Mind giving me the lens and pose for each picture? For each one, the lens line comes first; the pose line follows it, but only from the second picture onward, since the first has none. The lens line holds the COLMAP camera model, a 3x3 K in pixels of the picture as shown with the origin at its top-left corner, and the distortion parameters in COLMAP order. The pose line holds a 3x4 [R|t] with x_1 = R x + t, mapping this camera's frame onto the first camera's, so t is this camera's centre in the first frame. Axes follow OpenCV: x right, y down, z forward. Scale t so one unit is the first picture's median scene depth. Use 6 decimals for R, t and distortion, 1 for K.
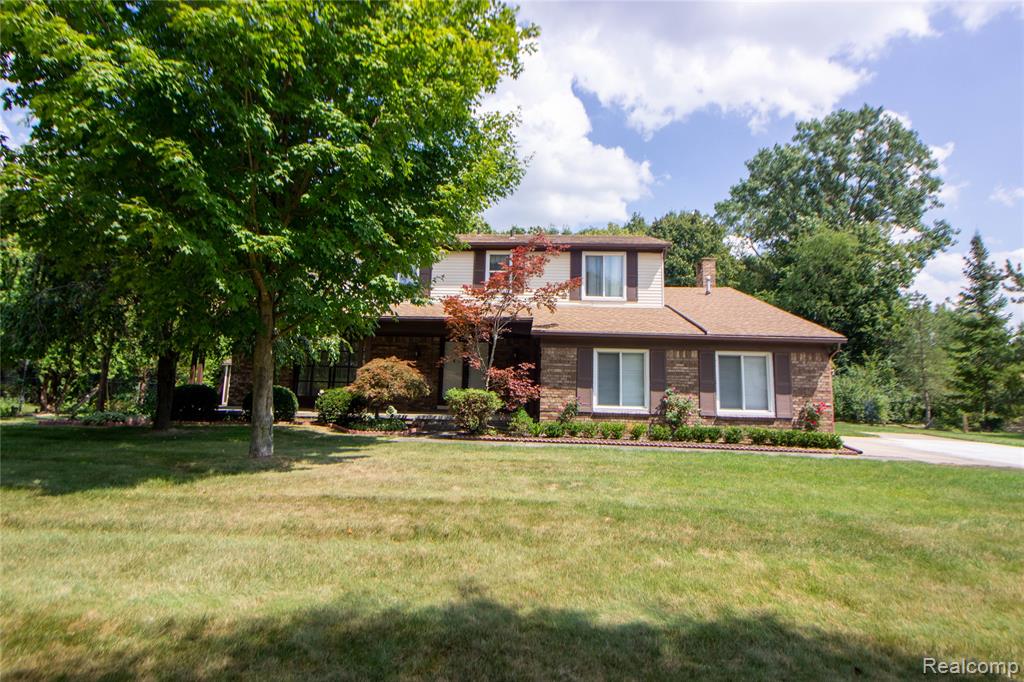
lens RADIAL K [[550.6, 0, 523.1], [0, 550.6, 307.8], [0, 0, 1]] dist [0.002107, 0.000137]
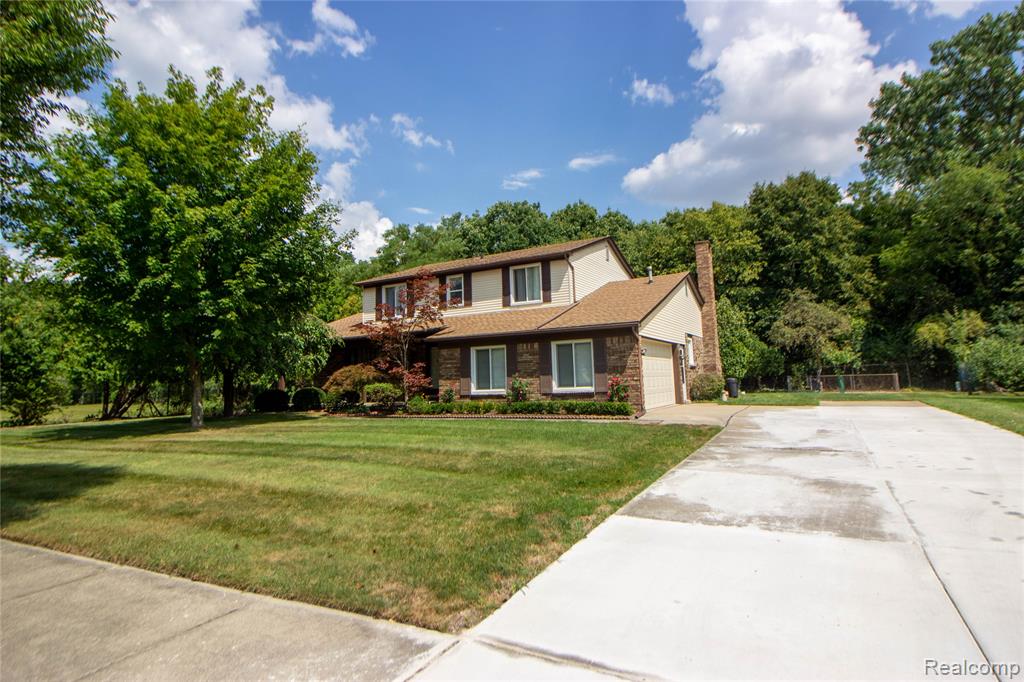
lens RADIAL K [[550.6, 0, 523.1], [0, 550.6, 307.8], [0, 0, 1]] dist [0.002107, 0.000137]
pose [[0.903393, -0.114221, -0.413322, 0.814581], [0.120741, 0.992629, -0.010411, 0.008116], [0.411465, -0.040500, 0.910525, -0.157968]]
